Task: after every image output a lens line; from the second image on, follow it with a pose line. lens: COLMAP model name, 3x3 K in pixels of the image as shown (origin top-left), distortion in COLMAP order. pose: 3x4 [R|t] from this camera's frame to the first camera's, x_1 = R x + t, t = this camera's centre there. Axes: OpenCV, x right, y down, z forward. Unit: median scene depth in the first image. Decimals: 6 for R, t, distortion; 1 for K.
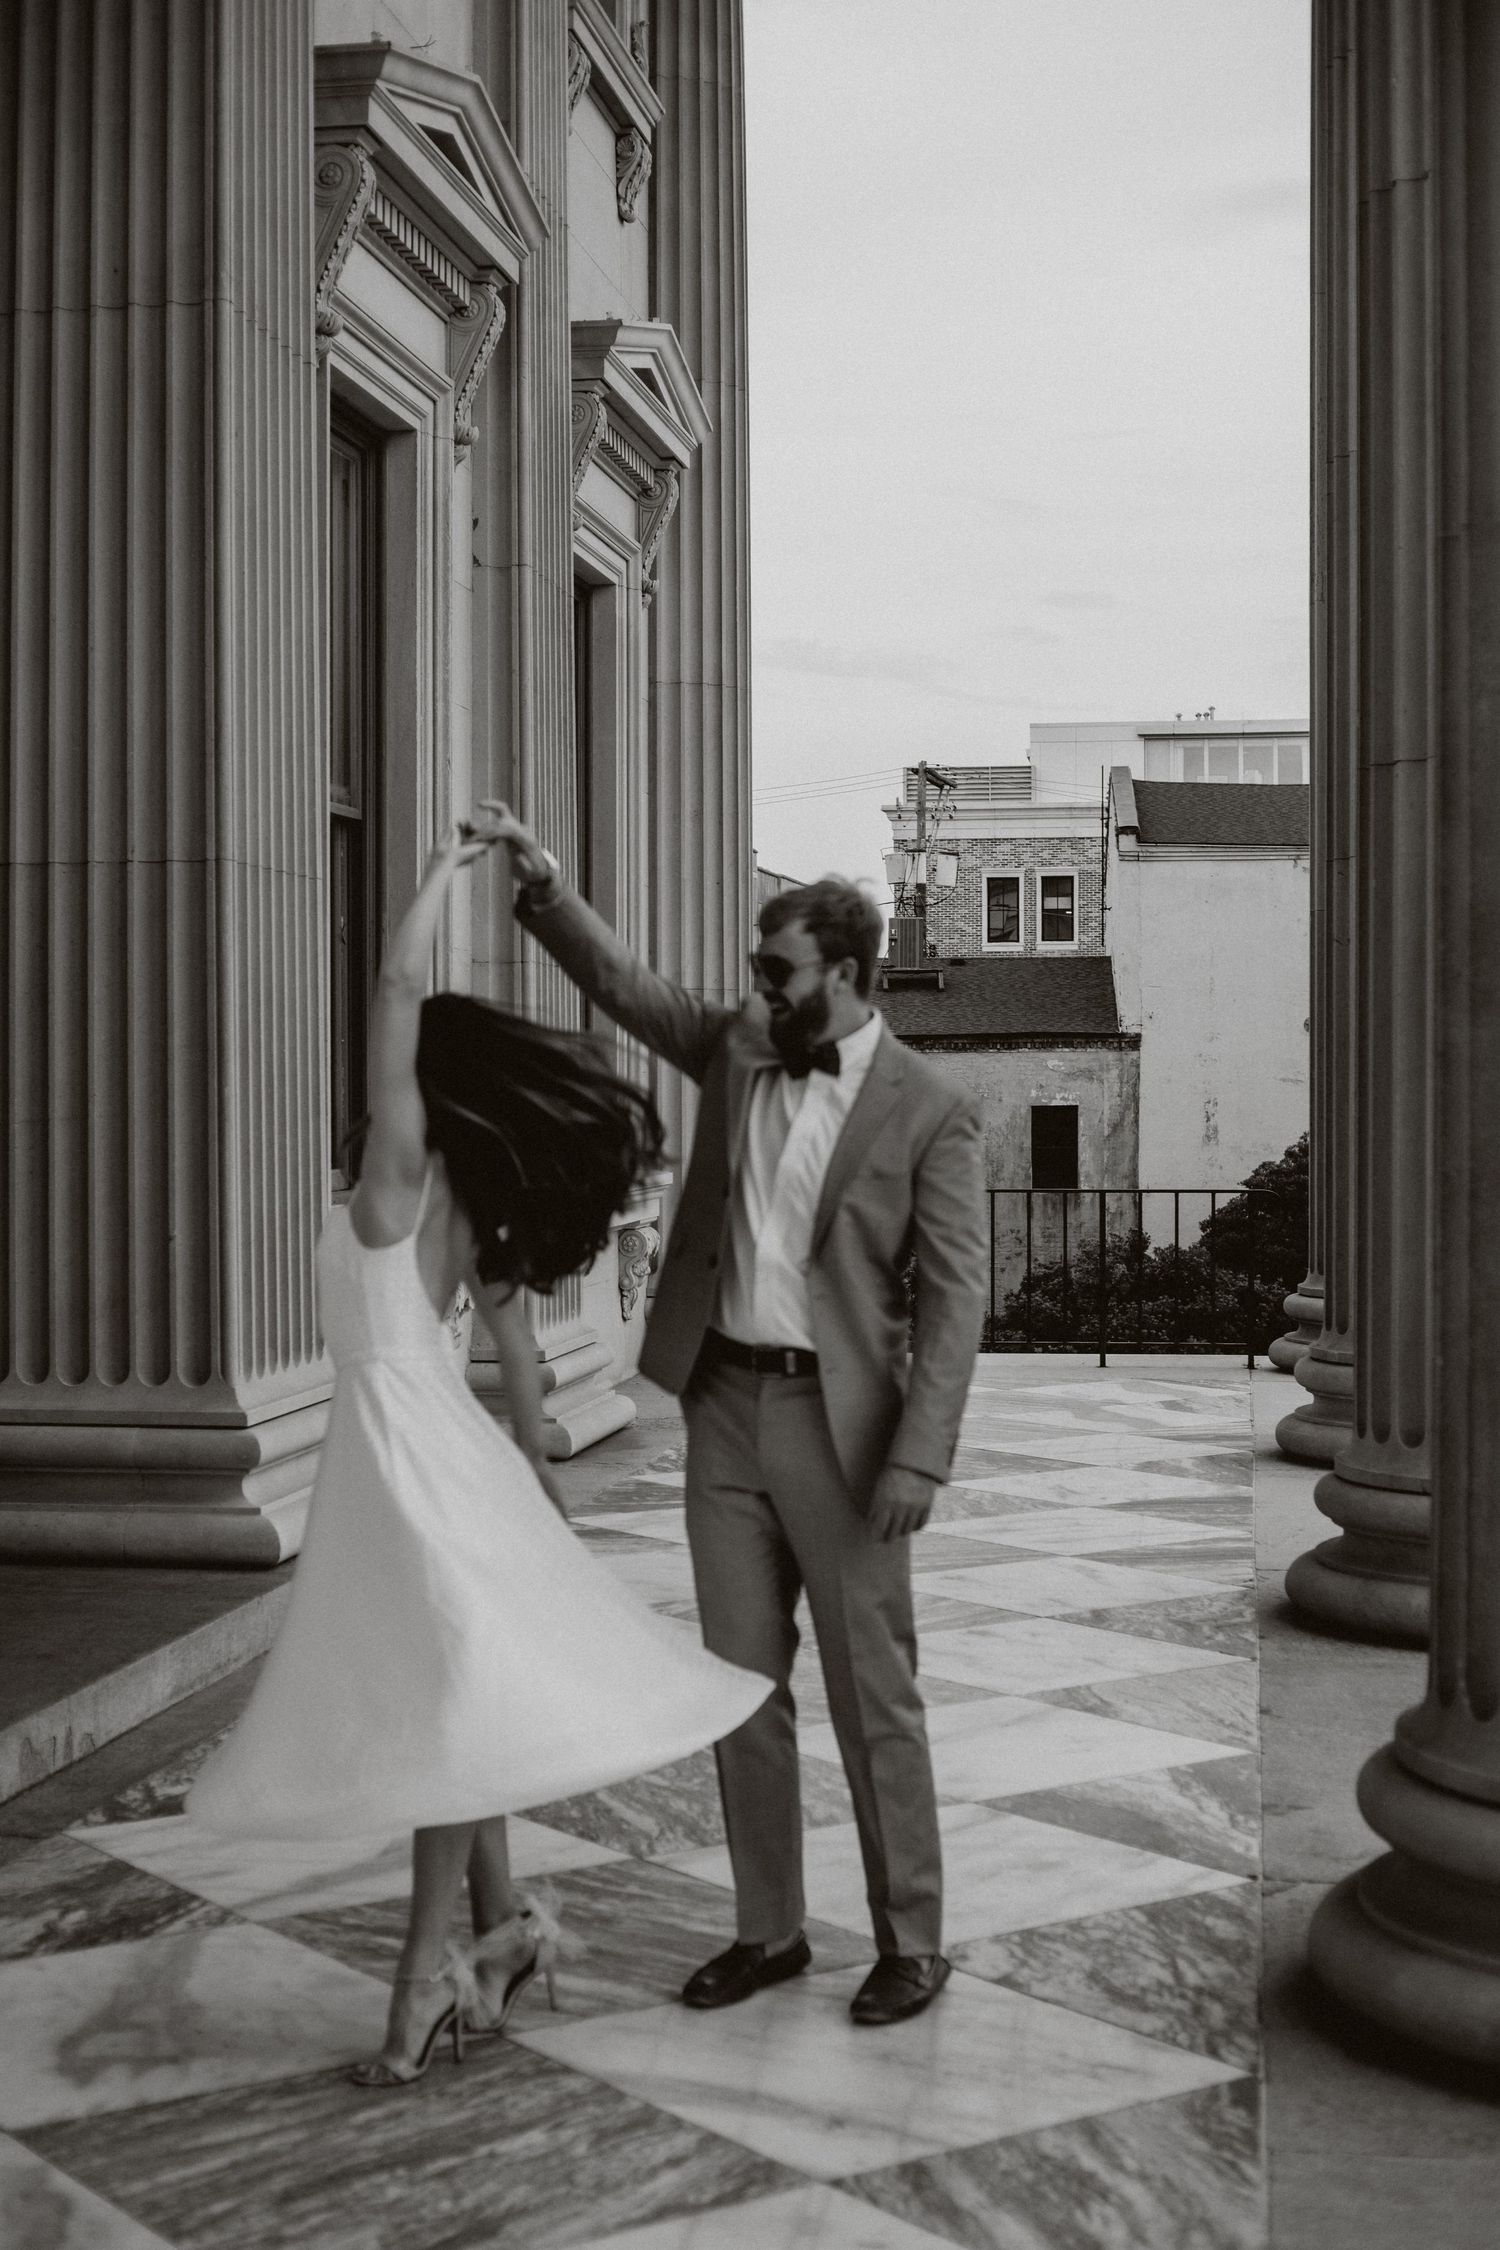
lens RADIAL K [[3187.9, 0, 750.0], [0, 3187.9, 1125.0], [0, 0, 1]] dist [-0.089564, -0.062860]
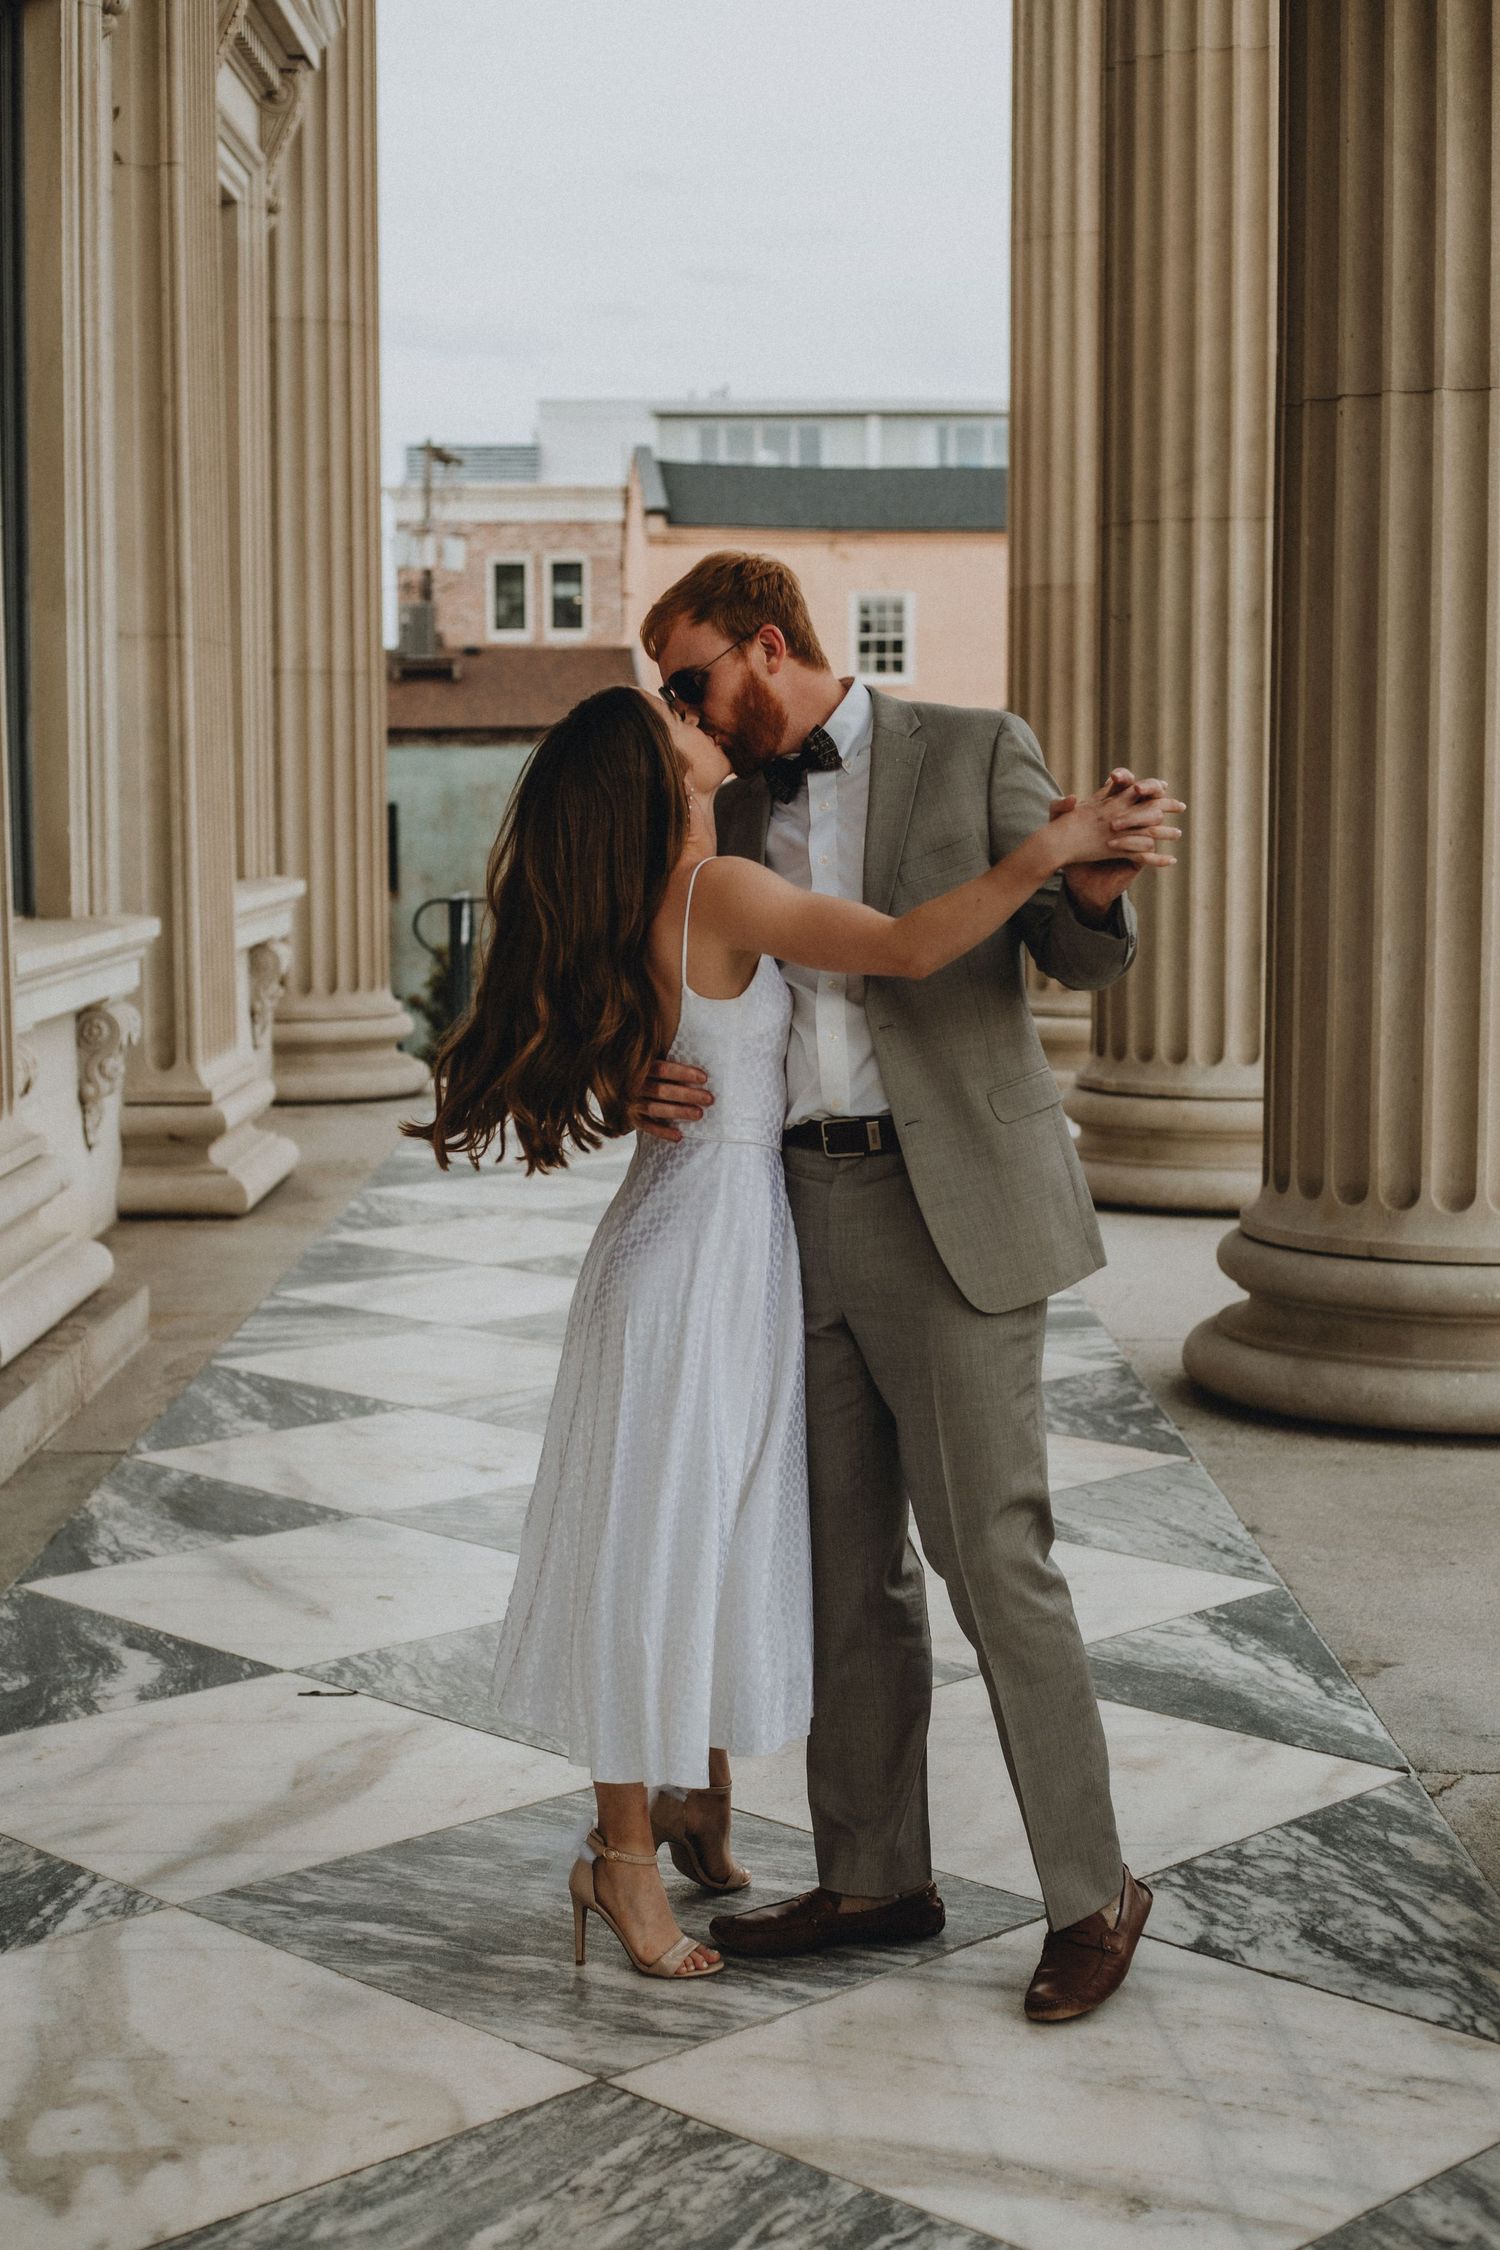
lens RADIAL K [[3293.5, 0, 750.0], [0, 3293.5, 1125.0], [0, 0, 1]] dist [-0.074368, -0.165167]
pose [[0.987236, -0.015813, 0.158480, -0.098469], [0.001318, 0.995836, 0.091155, -0.001092], [-0.159261, -0.089782, 0.983145, 0.164049]]
